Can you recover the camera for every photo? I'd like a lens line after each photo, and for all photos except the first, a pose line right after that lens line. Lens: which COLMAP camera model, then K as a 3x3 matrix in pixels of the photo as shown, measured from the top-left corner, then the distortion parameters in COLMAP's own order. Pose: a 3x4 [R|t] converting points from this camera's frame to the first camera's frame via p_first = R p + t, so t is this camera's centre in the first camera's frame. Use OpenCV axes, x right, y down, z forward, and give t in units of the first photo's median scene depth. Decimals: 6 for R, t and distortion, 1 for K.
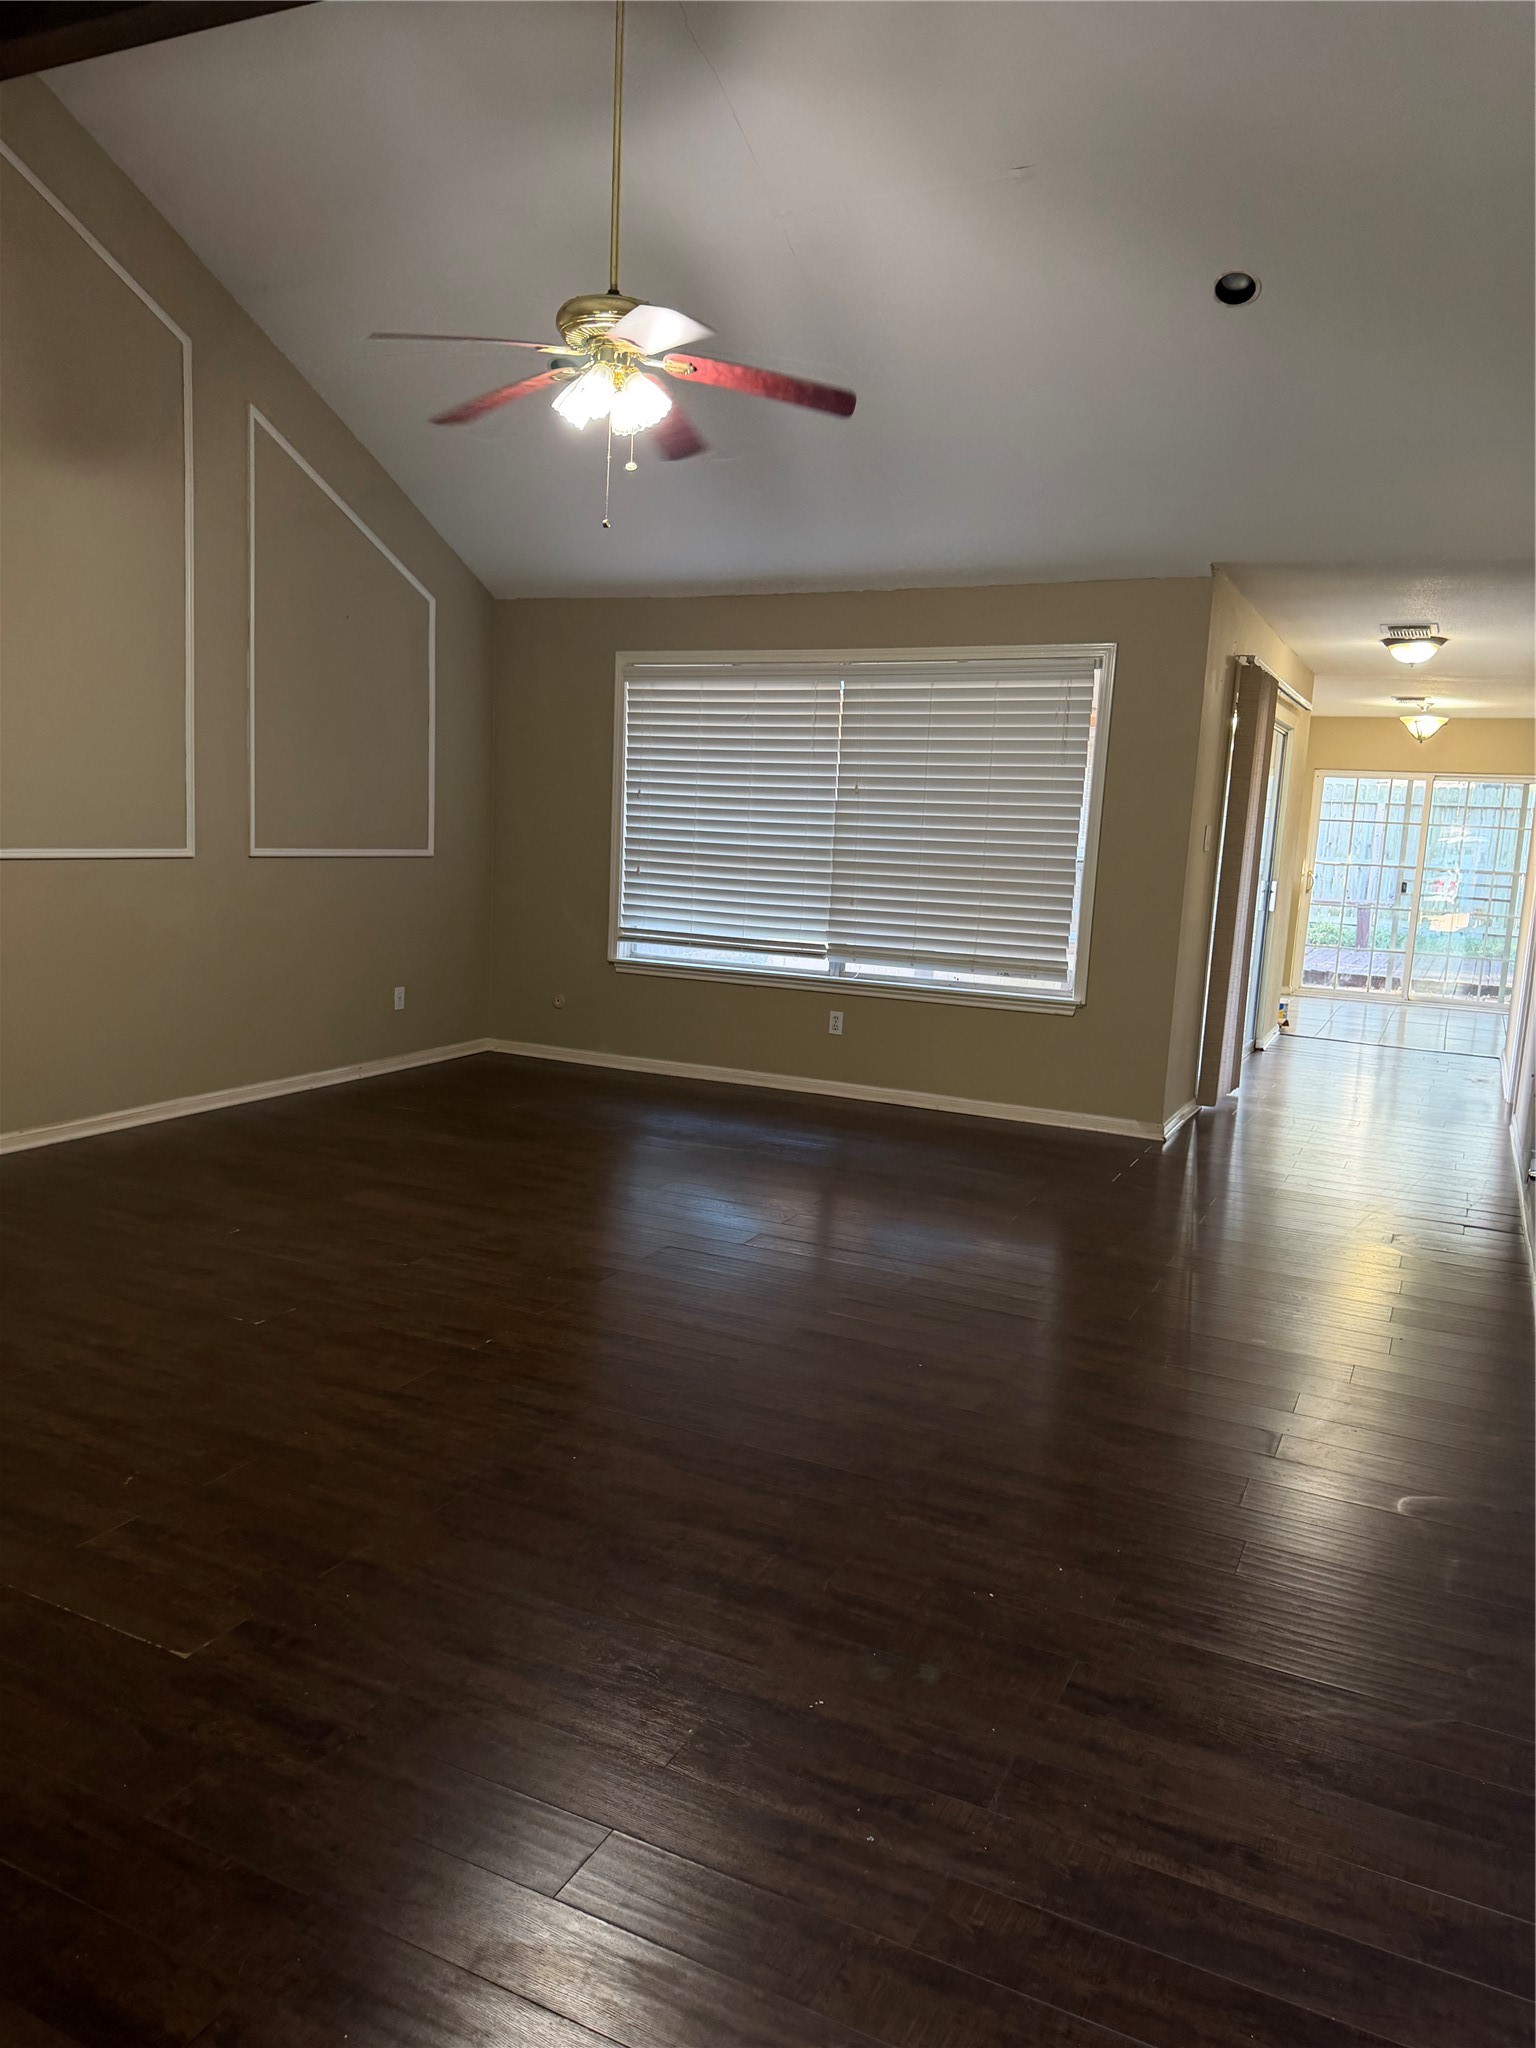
lens RADIAL K [[1460.5, 0, 730.9], [0, 1460.5, 1012.5], [0, 0, 1]] dist [0.079964, -0.159056]
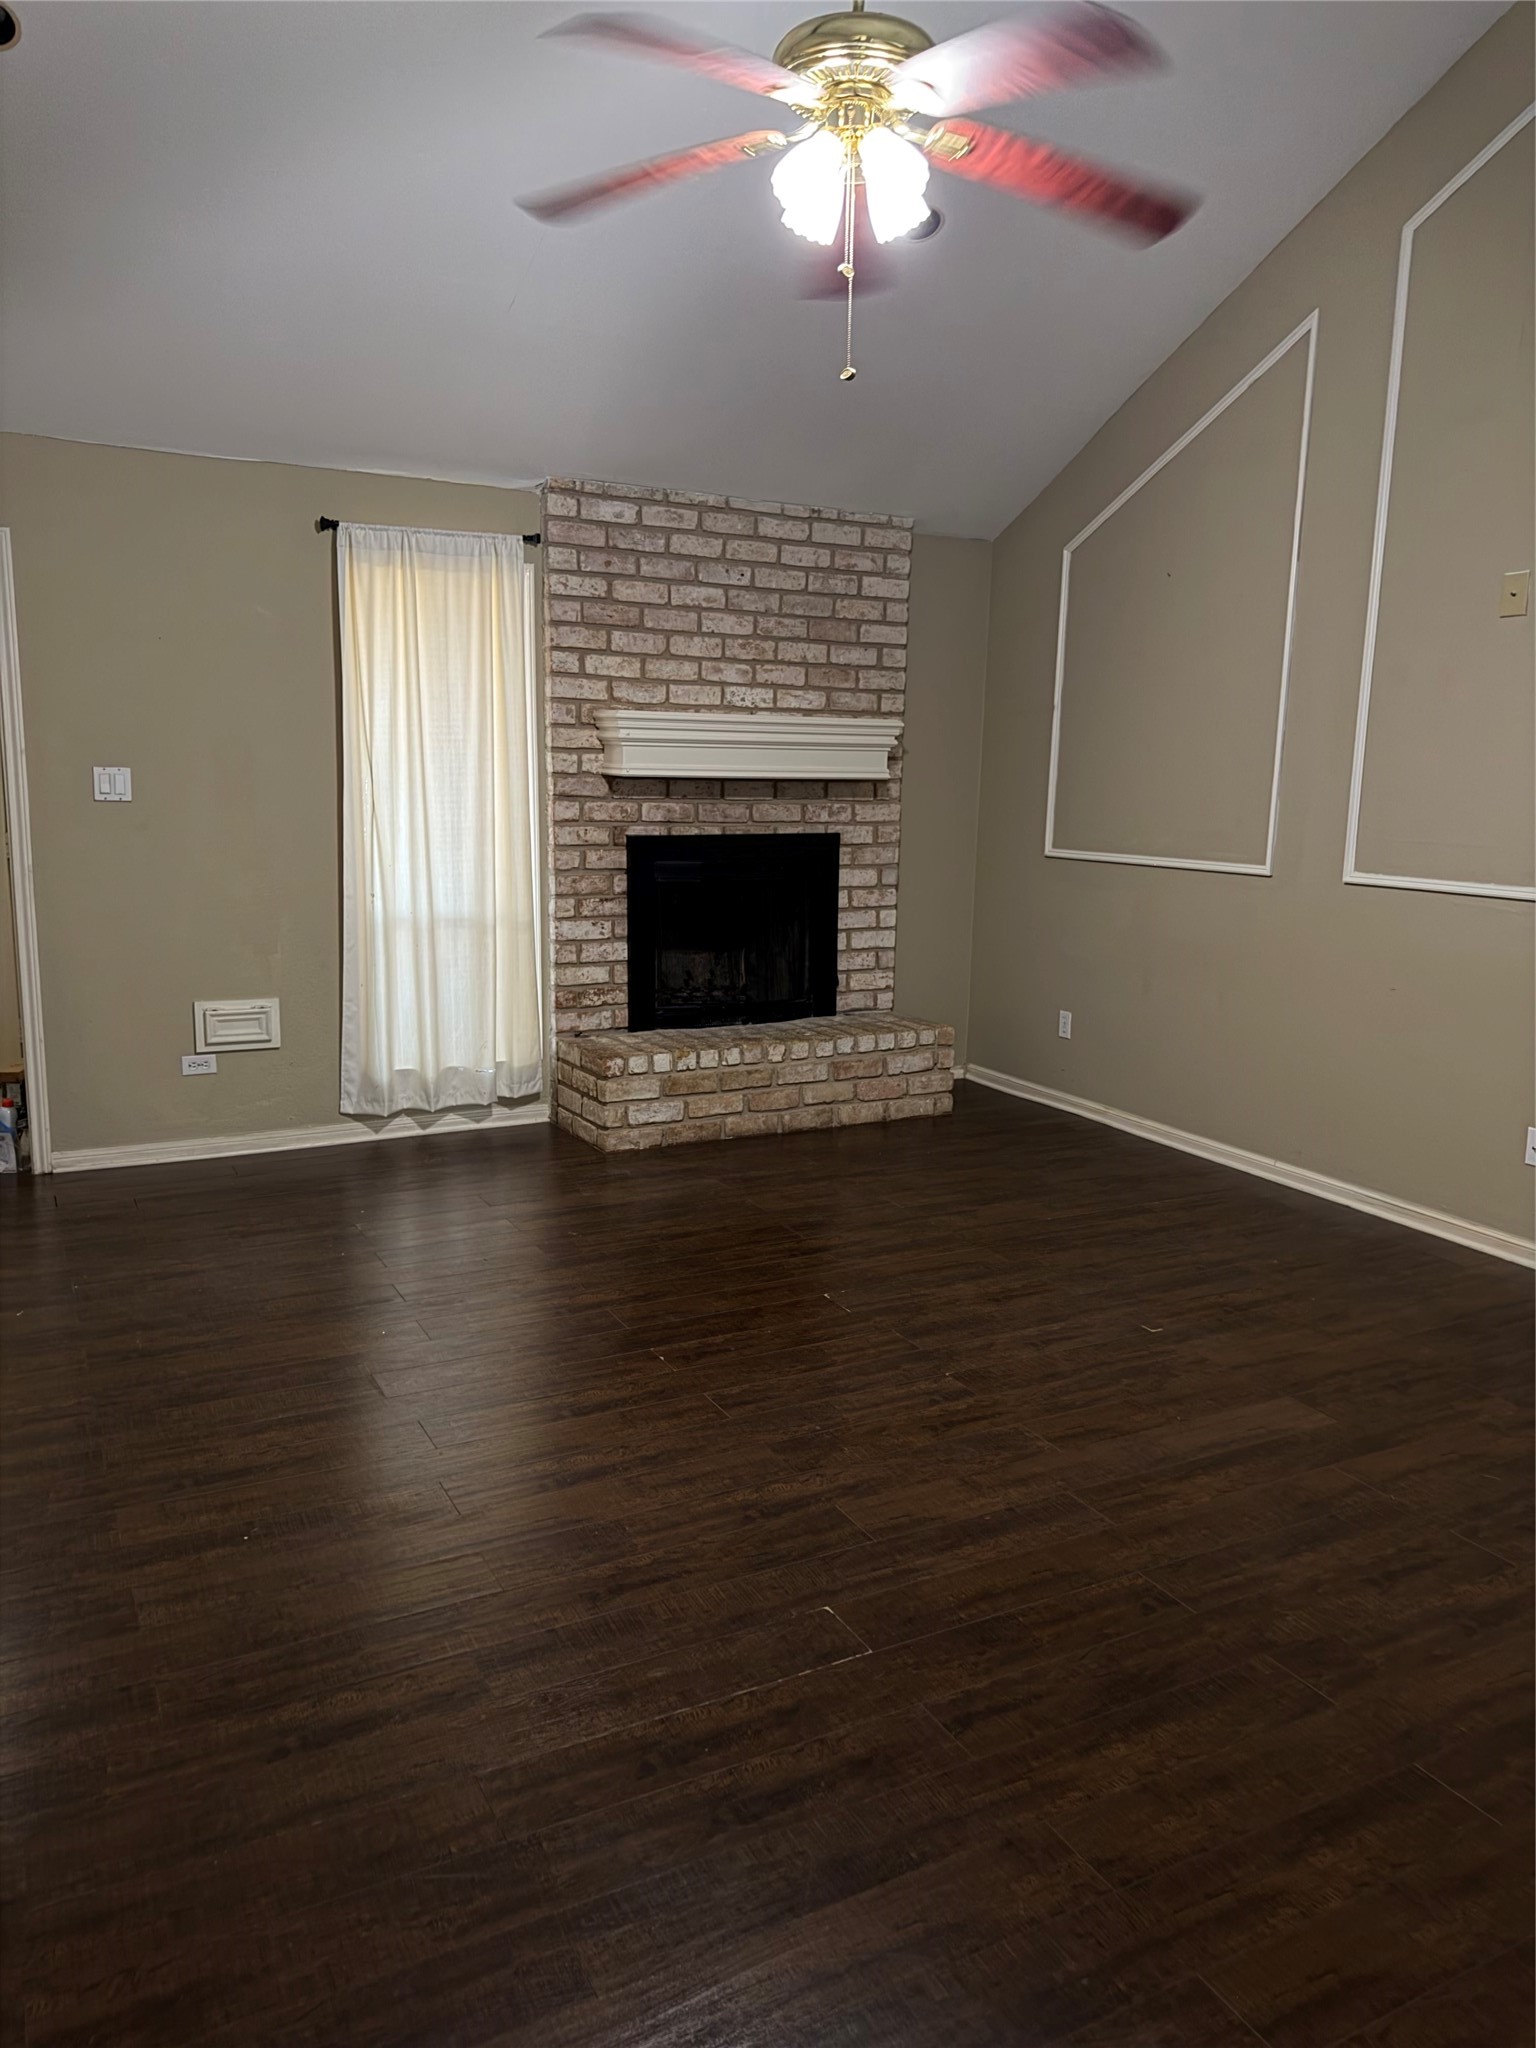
lens RADIAL K [[1460.5, 0, 730.9], [0, 1460.5, 1012.5], [0, 0, 1]] dist [0.079964, -0.159056]
pose [[-0.577234, 0.085149, -0.812127, 0.313583], [-0.163388, 0.962393, 0.217035, -0.112079], [0.800065, 0.257972, -0.541614, 0.855158]]
